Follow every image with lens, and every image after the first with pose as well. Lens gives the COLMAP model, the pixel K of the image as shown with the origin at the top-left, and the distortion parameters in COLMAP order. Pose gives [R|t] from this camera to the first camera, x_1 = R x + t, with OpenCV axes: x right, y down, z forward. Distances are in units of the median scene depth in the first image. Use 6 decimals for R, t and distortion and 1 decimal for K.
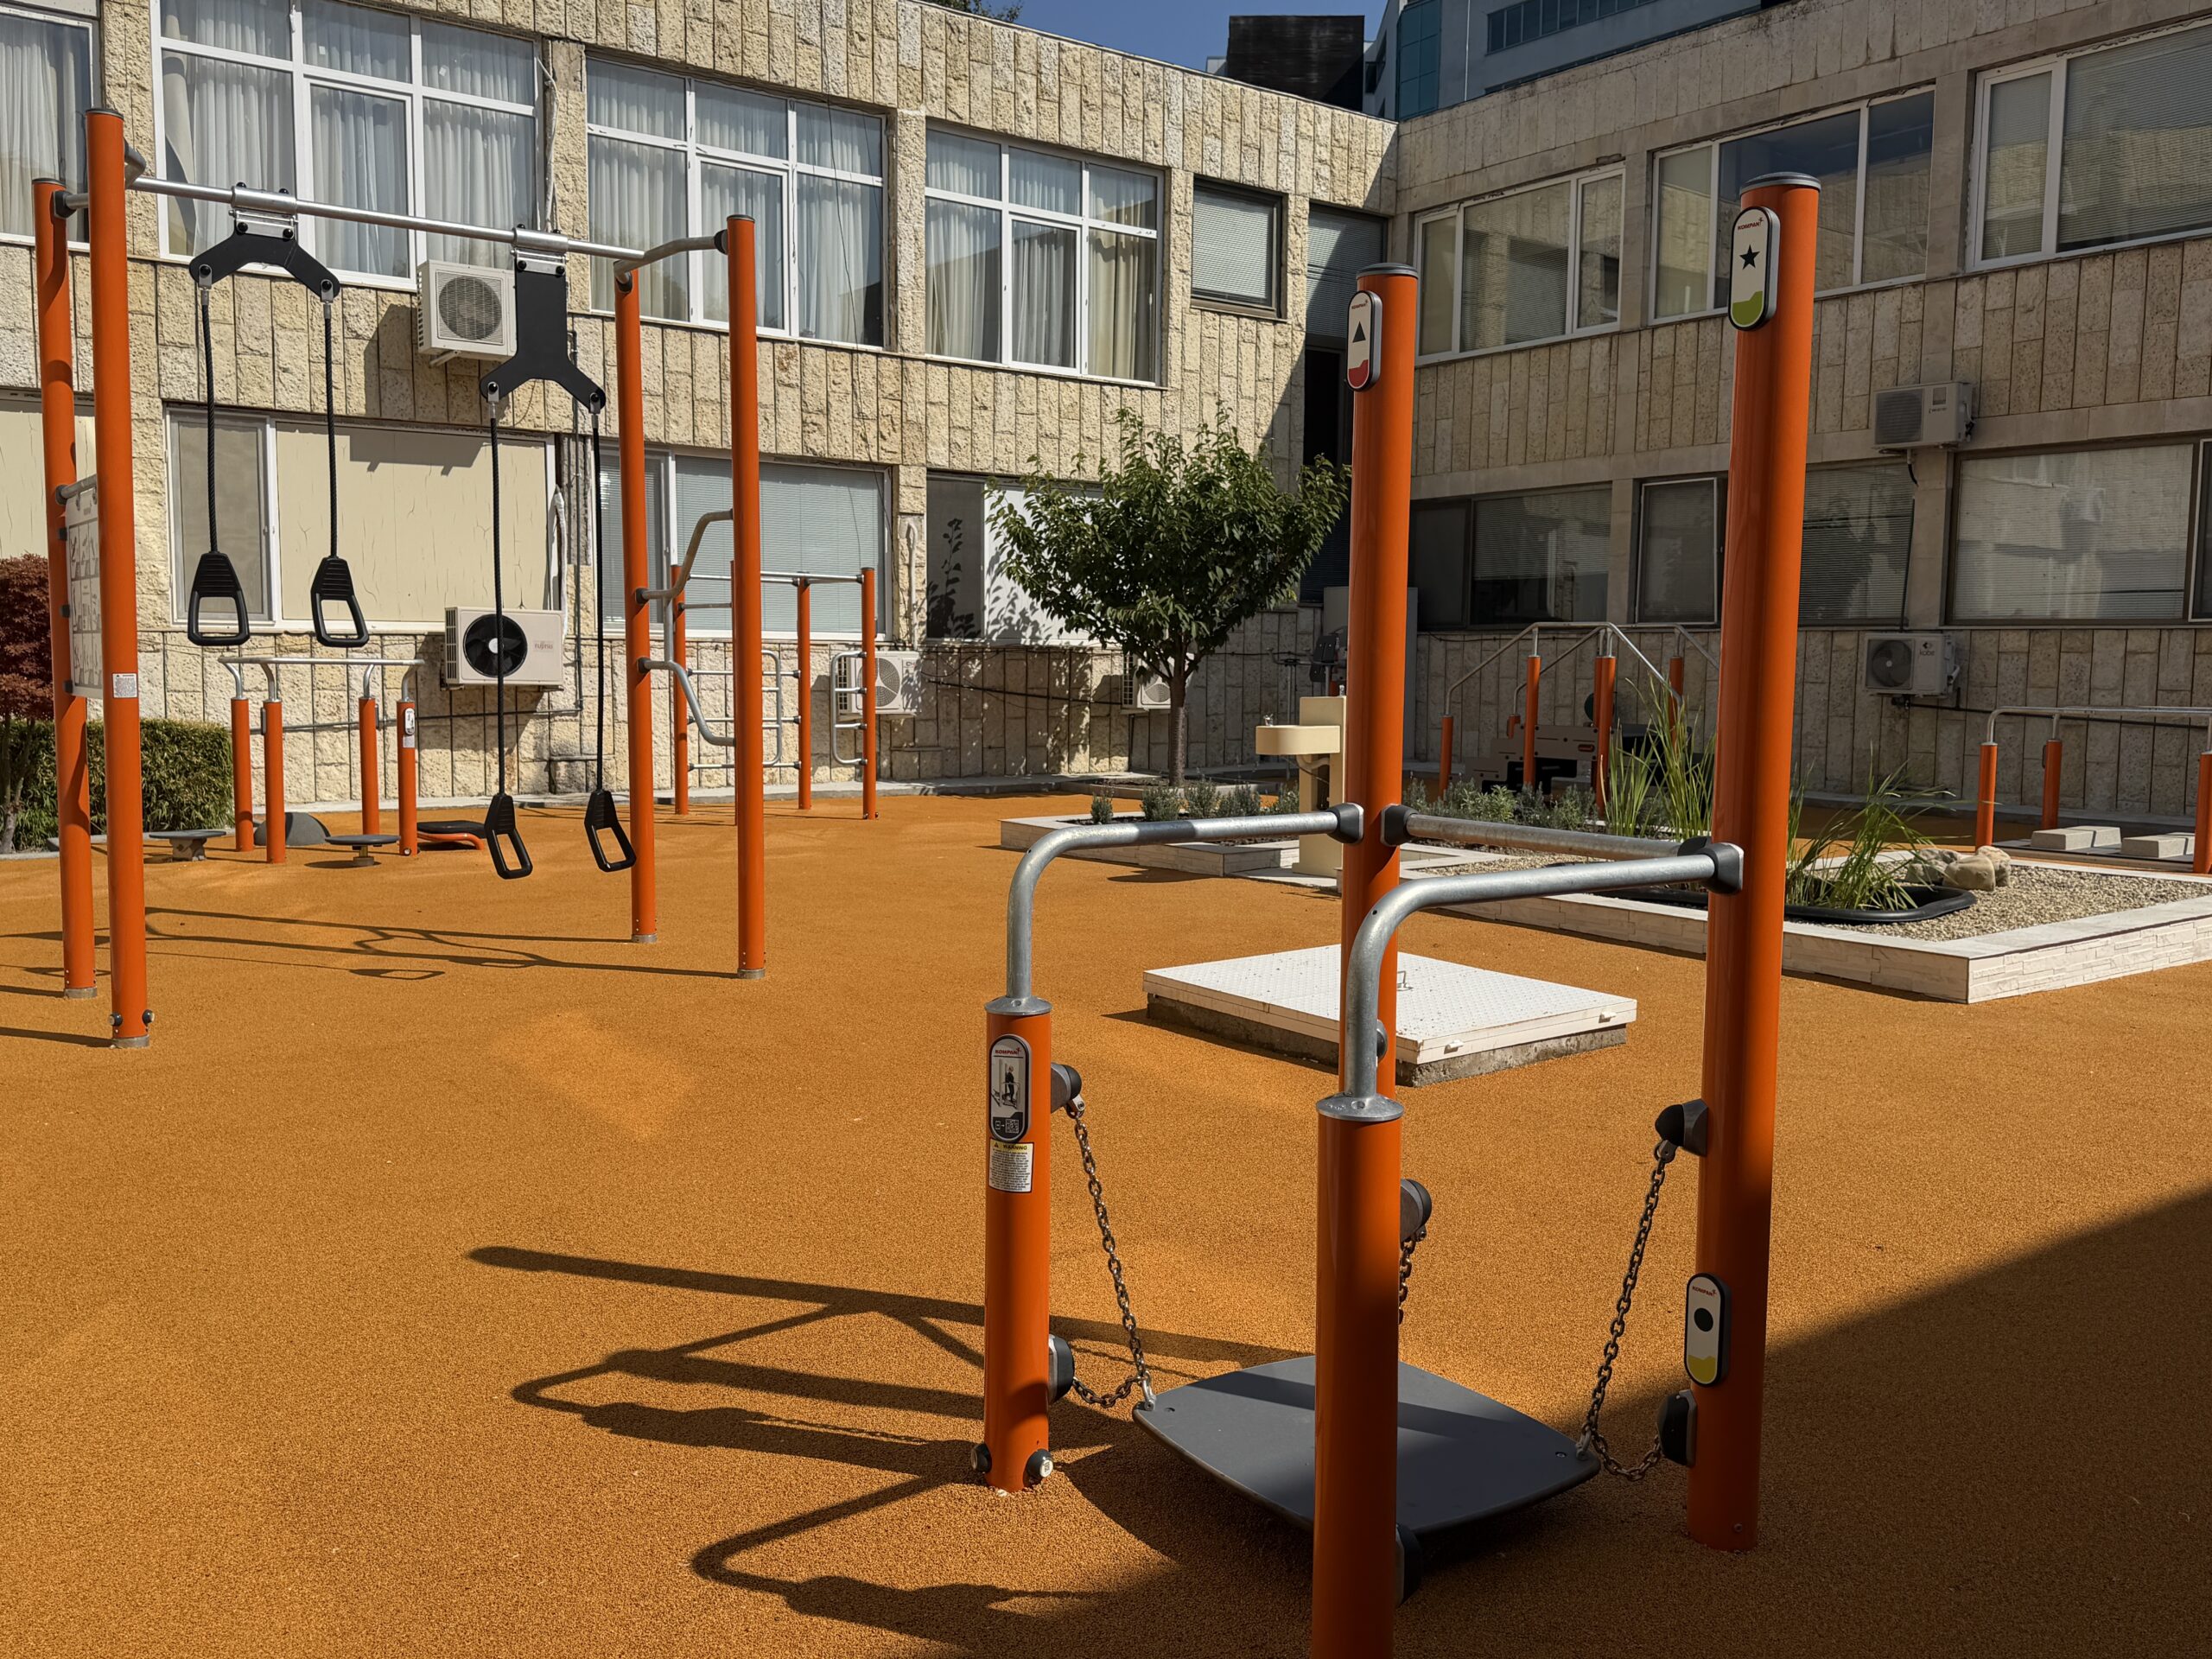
lens RADIAL K [[1823.3, 0, 1106.0], [0, 1823.3, 829.5], [0, 0, 1]] dist [0.173440, -0.361574]
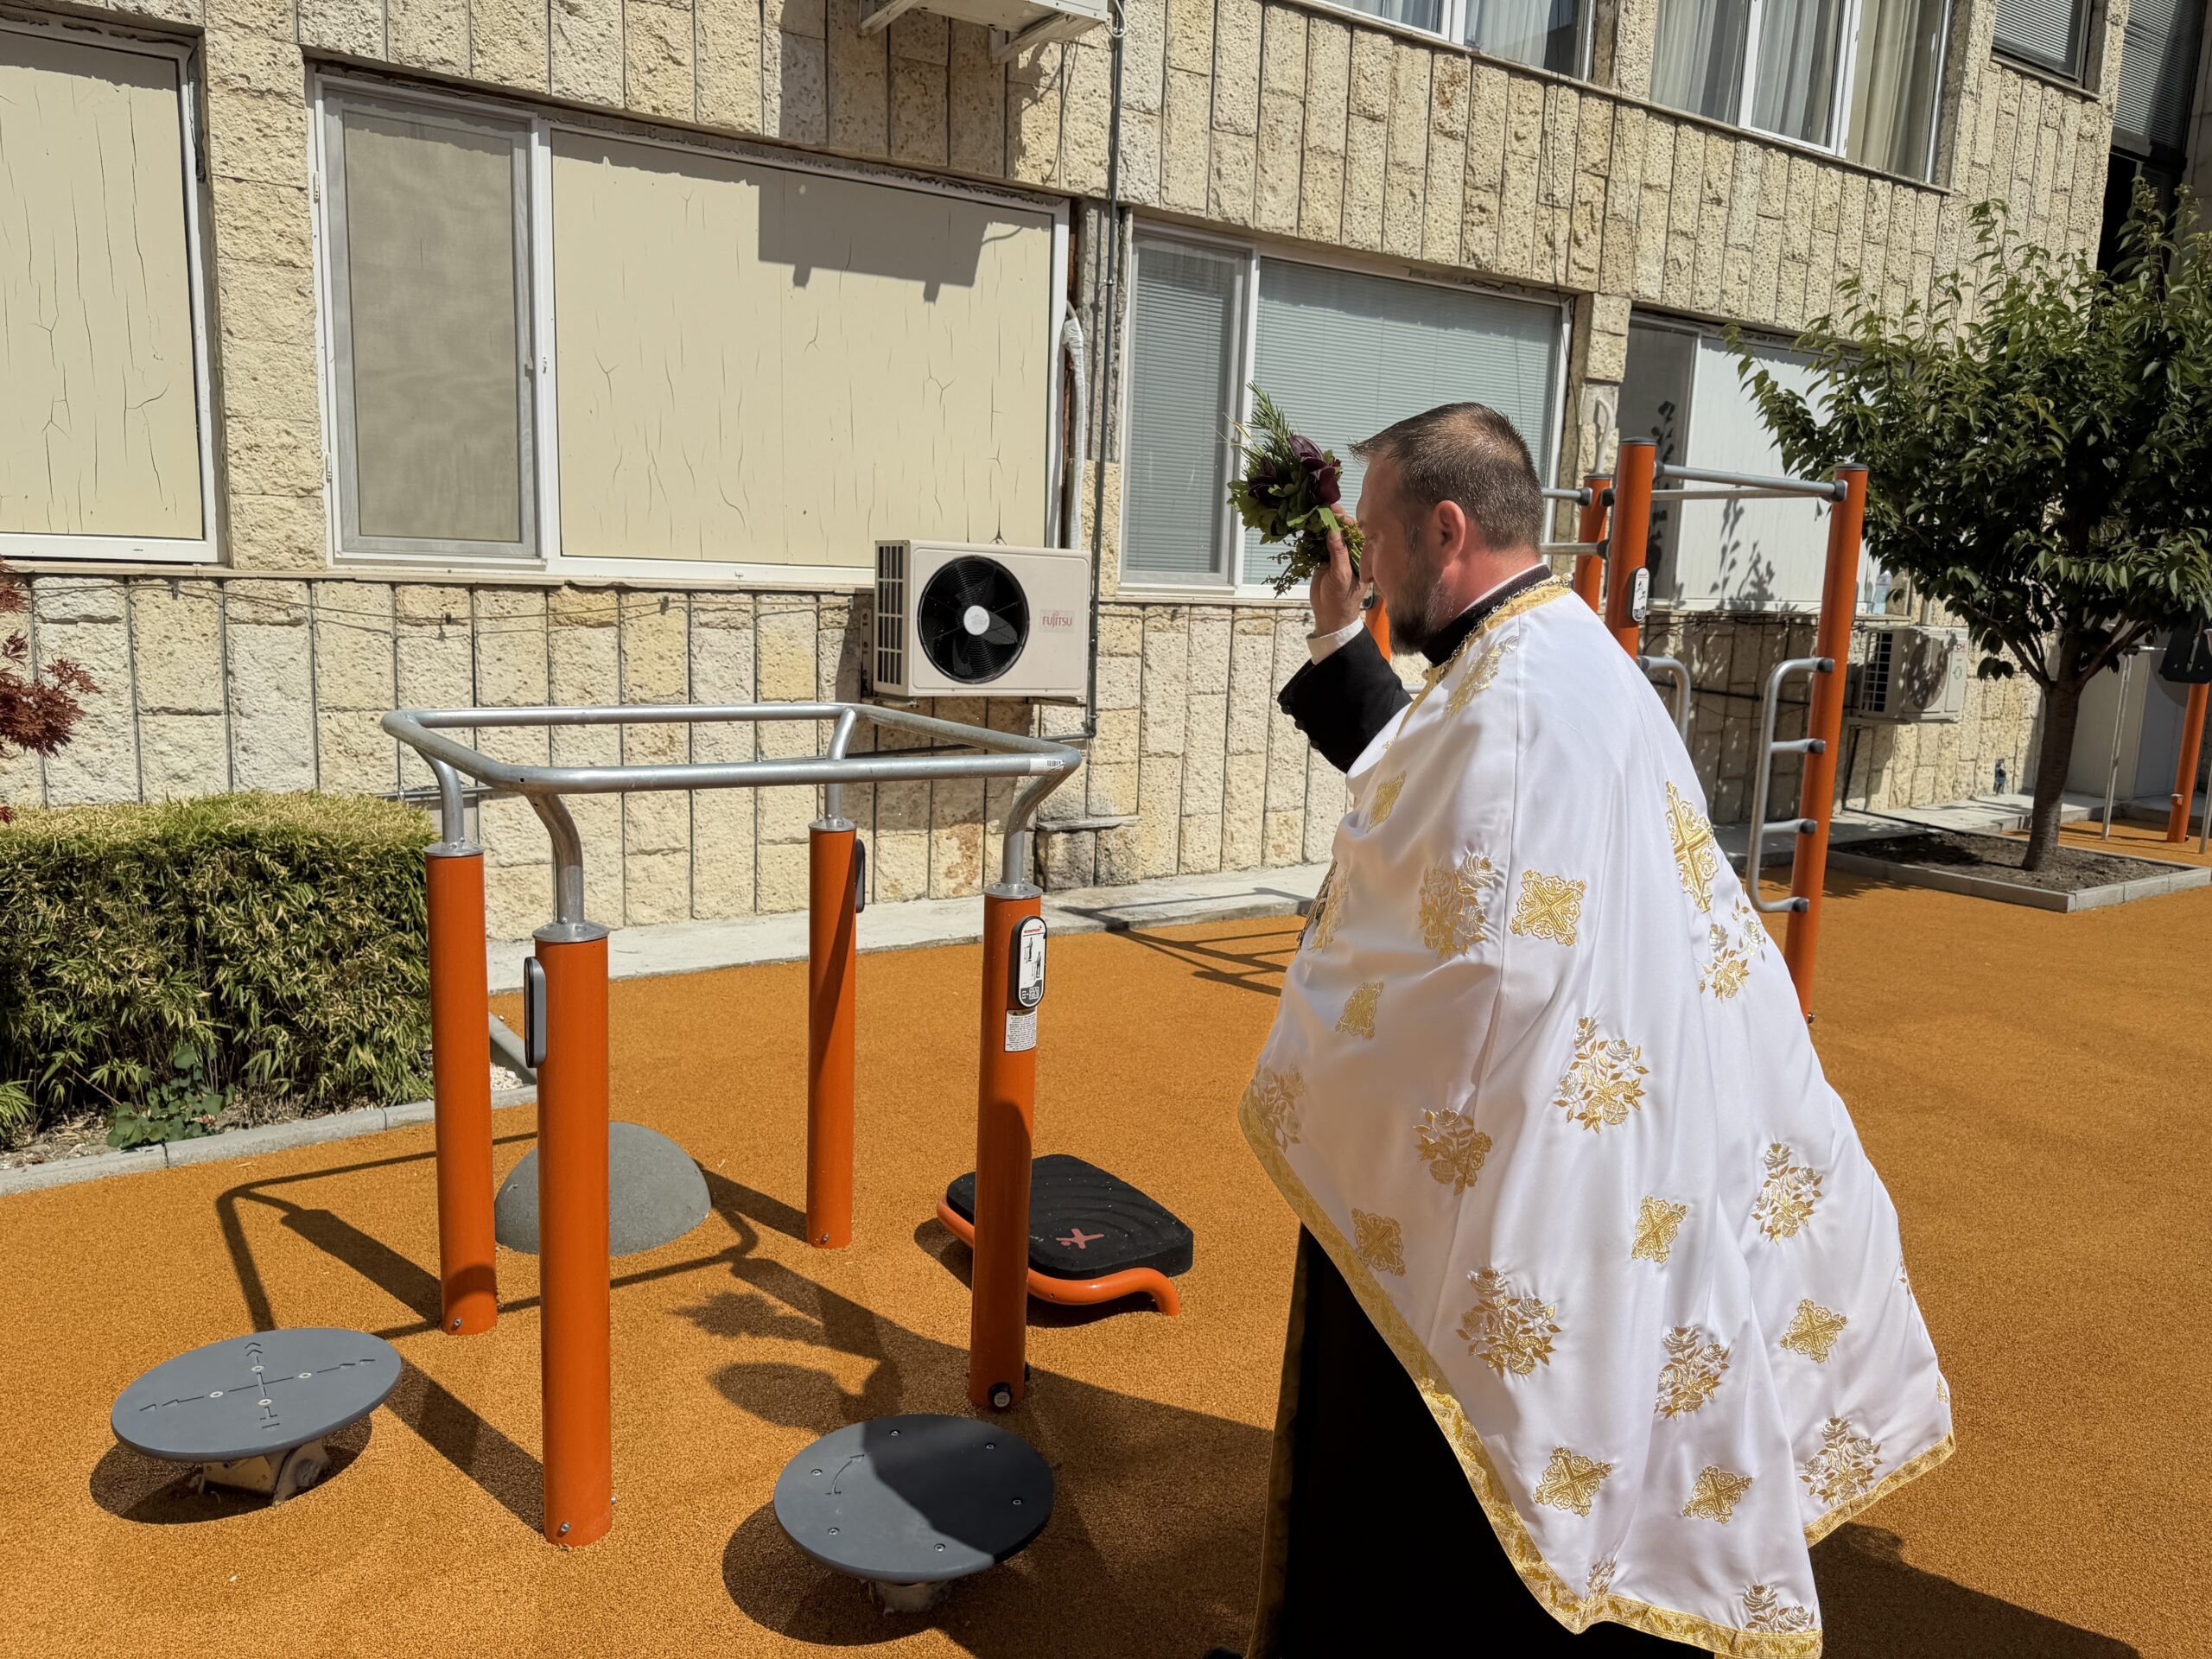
lens RADIAL K [[1553.5, 0, 1106.0], [0, 1553.5, 829.5], [0, 0, 1]] dist [0.089085, -0.122829]
pose [[0.997289, 0.037465, -0.063326, -0.229273], [-0.032980, 0.996970, 0.070446, -0.063465], [0.065774, -0.068167, 0.995503, 0.501580]]
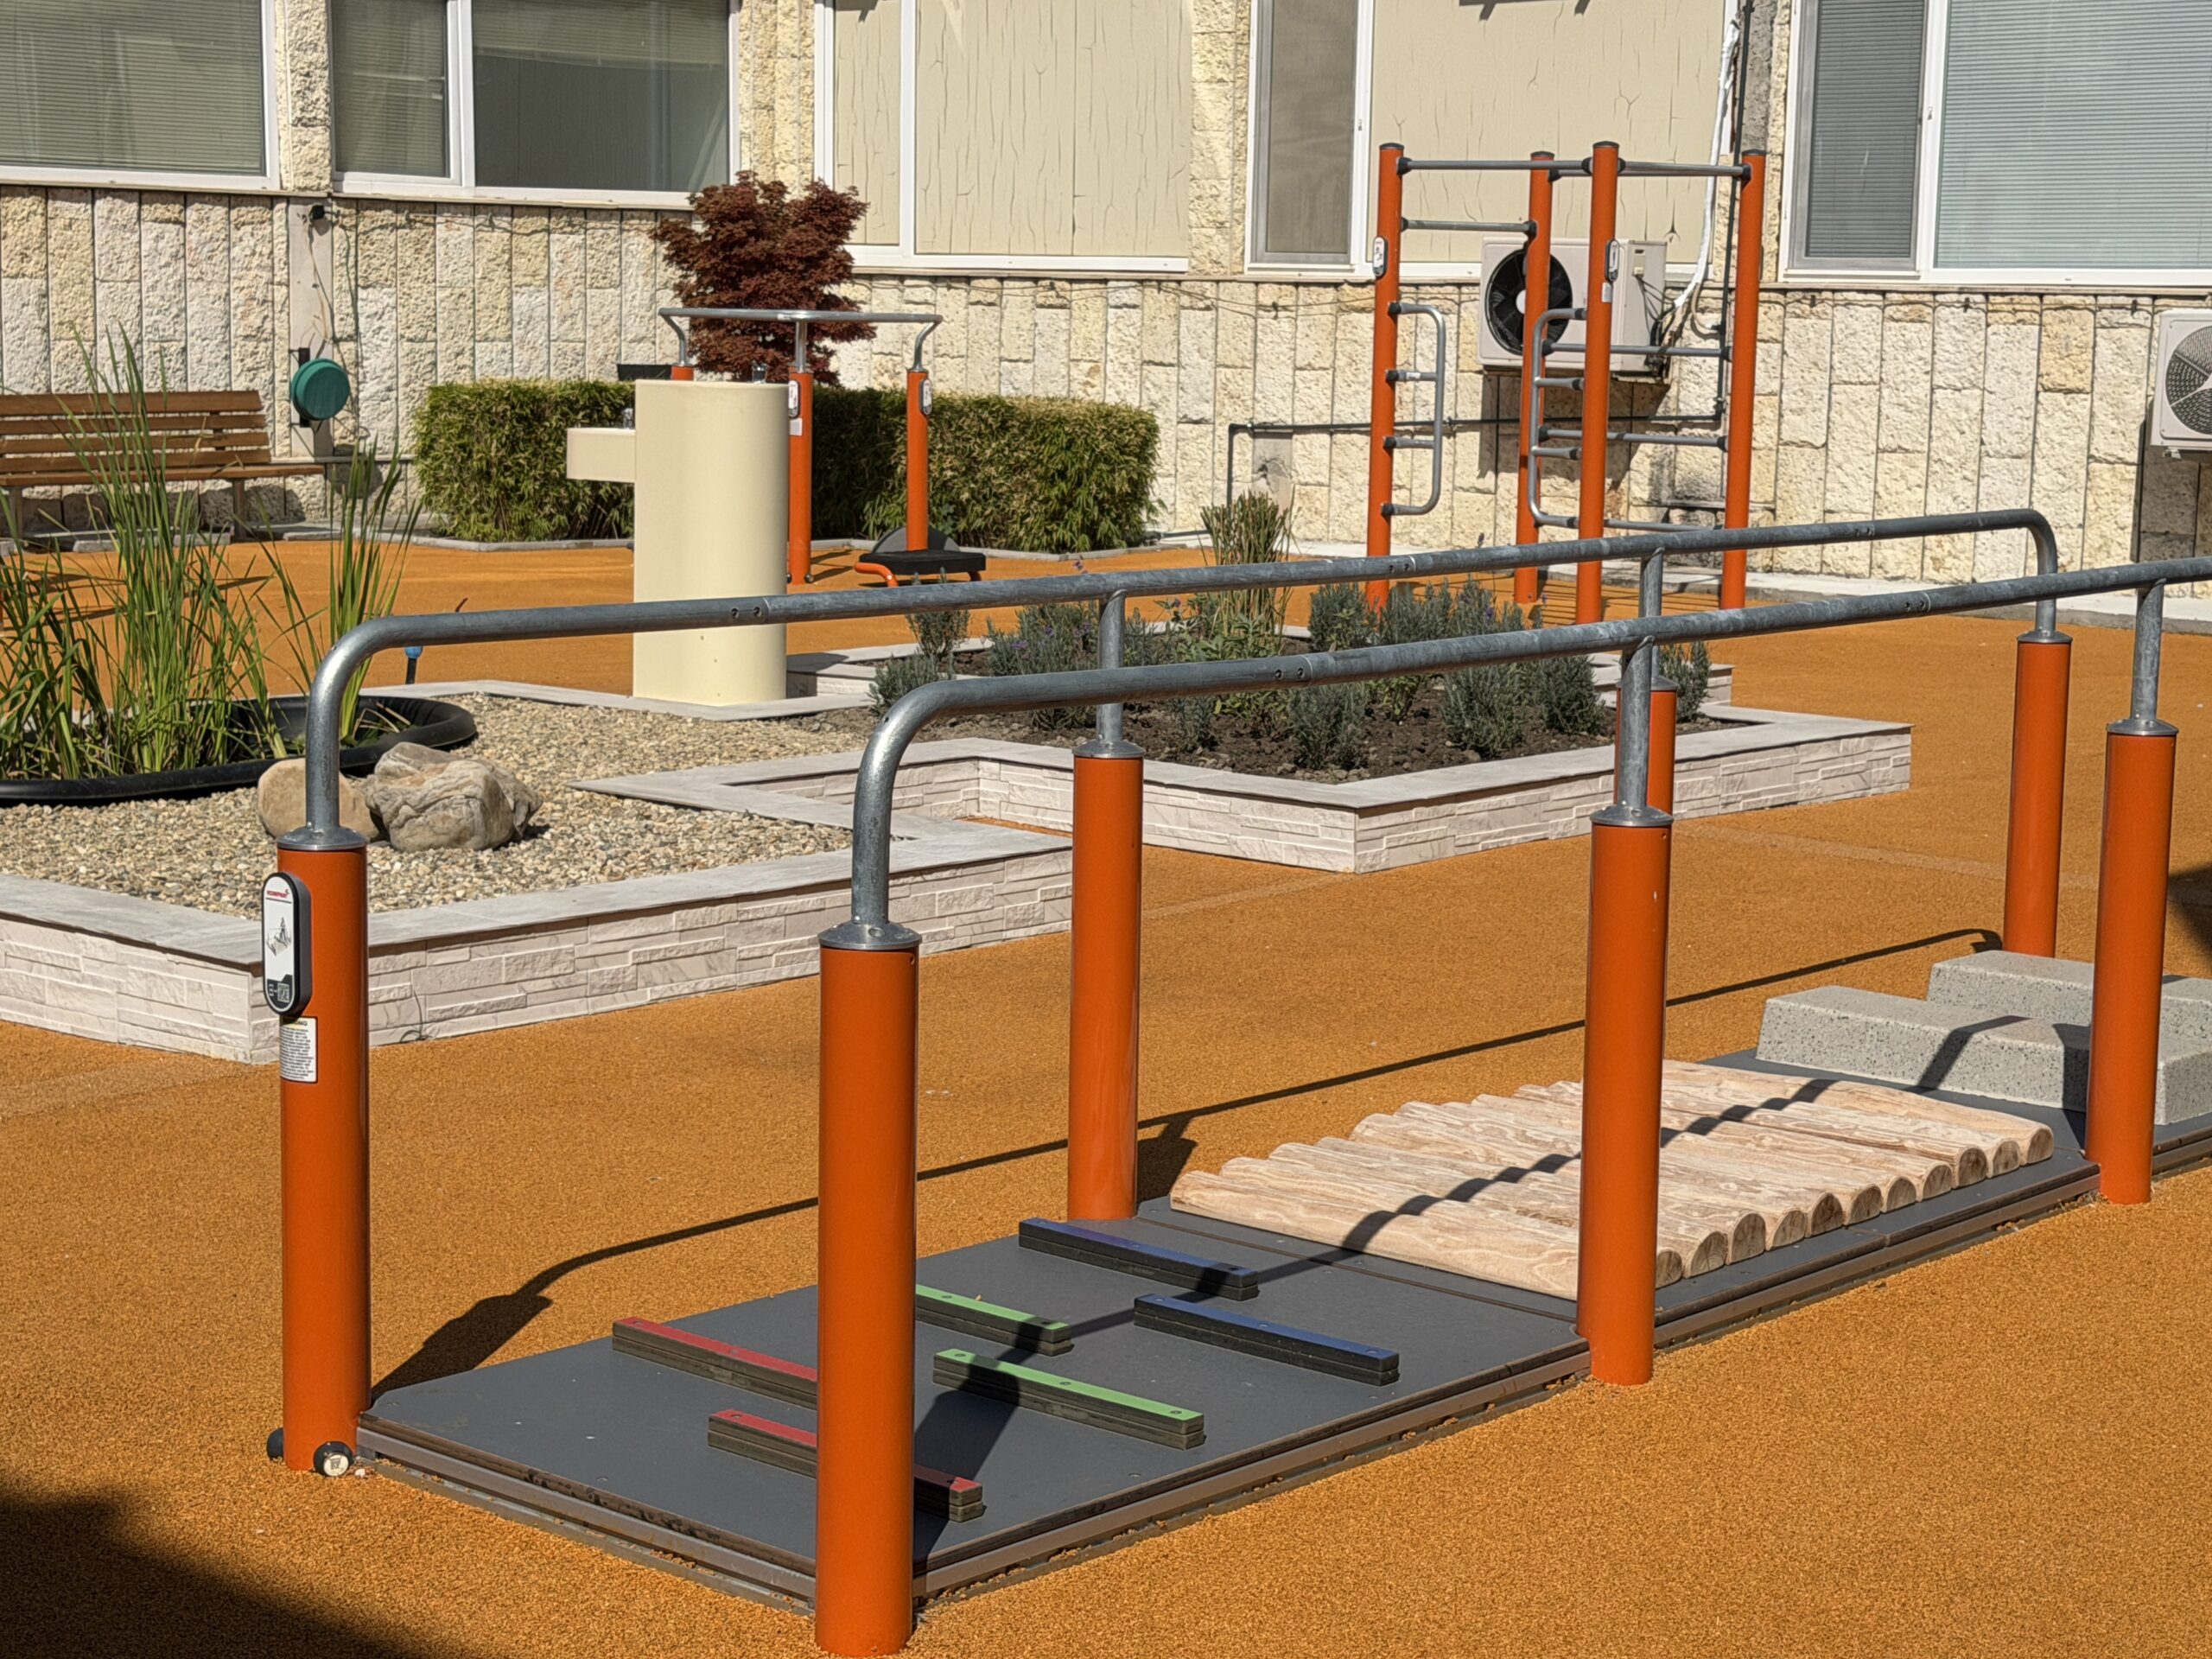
lens RADIAL K [[3949.6, 0, 1106.0], [0, 3949.6, 829.5], [0, 0, 1]] dist [0.165204, -0.069222]
pose [[0.197903, 0.130941, -0.971437, 0.778631], [-0.106234, 0.988065, 0.111540, -0.051338], [0.974448, 0.081126, 0.209451, 0.531537]]
